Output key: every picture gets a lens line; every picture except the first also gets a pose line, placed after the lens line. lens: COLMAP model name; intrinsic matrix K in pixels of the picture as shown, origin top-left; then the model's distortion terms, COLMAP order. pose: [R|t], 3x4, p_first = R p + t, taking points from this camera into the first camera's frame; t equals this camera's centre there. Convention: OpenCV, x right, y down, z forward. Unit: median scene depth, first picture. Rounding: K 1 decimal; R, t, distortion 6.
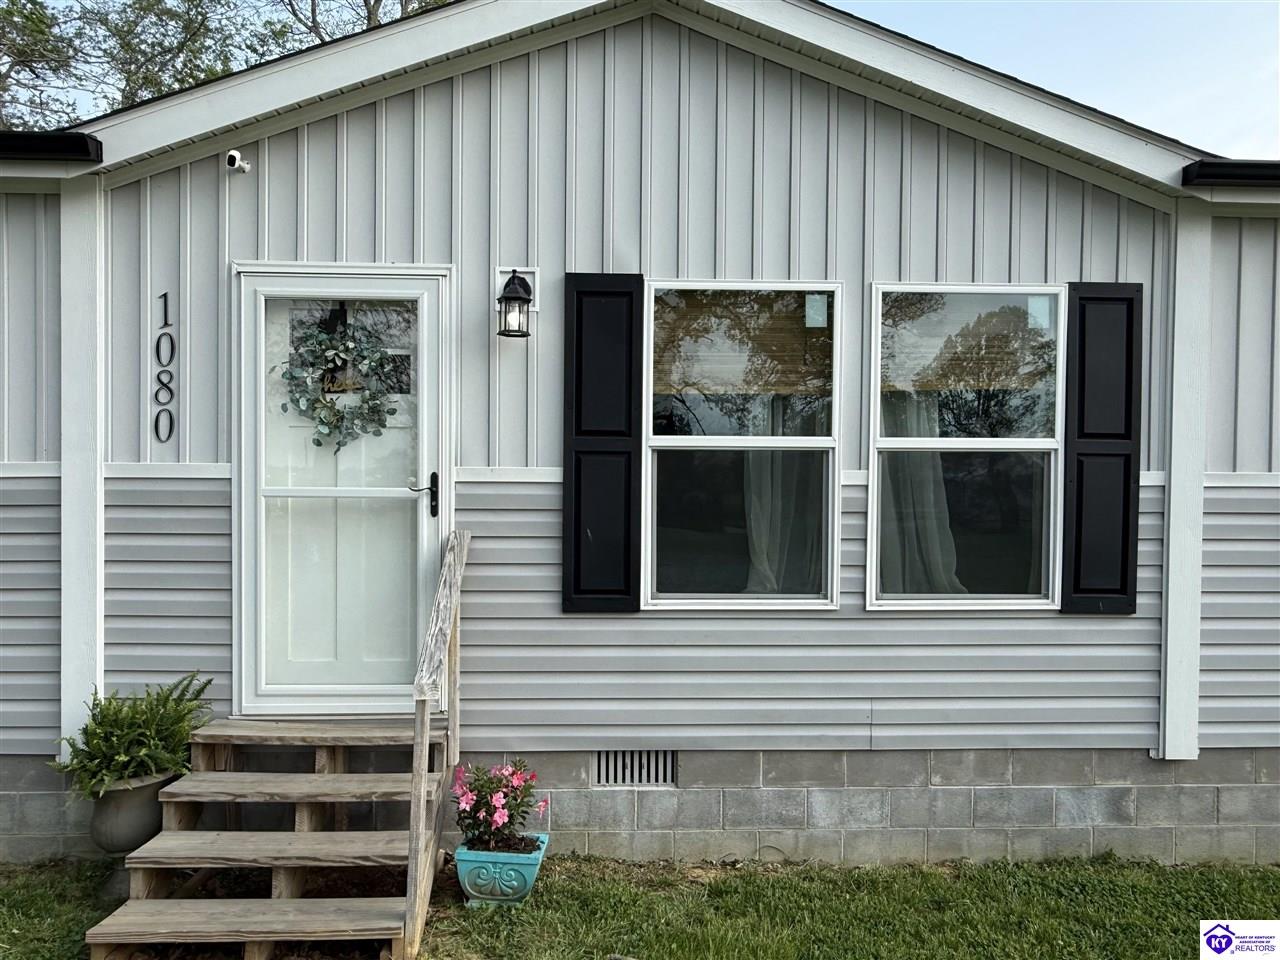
lens RADIAL K [[850.5, 0, 641.3], [0, 850.5, 484.1], [0, 0, 1]] dist [0.002917, 0.000111]
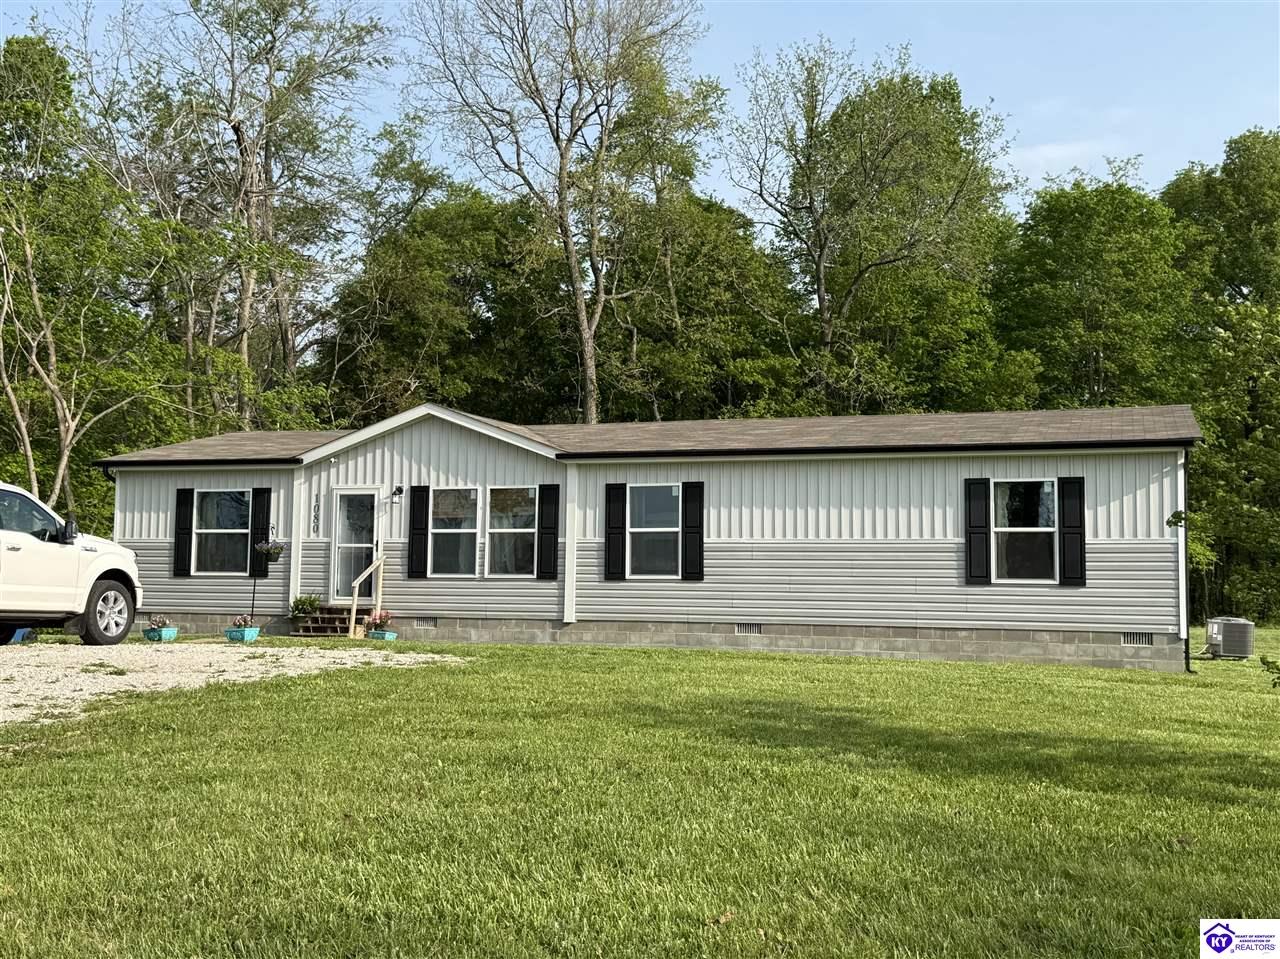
lens RADIAL K [[1459.4, 0, 638.7], [0, 1459.4, 480.8], [0, 0, 1]] dist [0.100609, 0.000000]
pose [[0.931001, -0.026046, -0.364085, 3.121288], [-0.014889, 0.993911, -0.109174, 0.405566], [0.364712, 0.107062, 0.924945, -4.478788]]
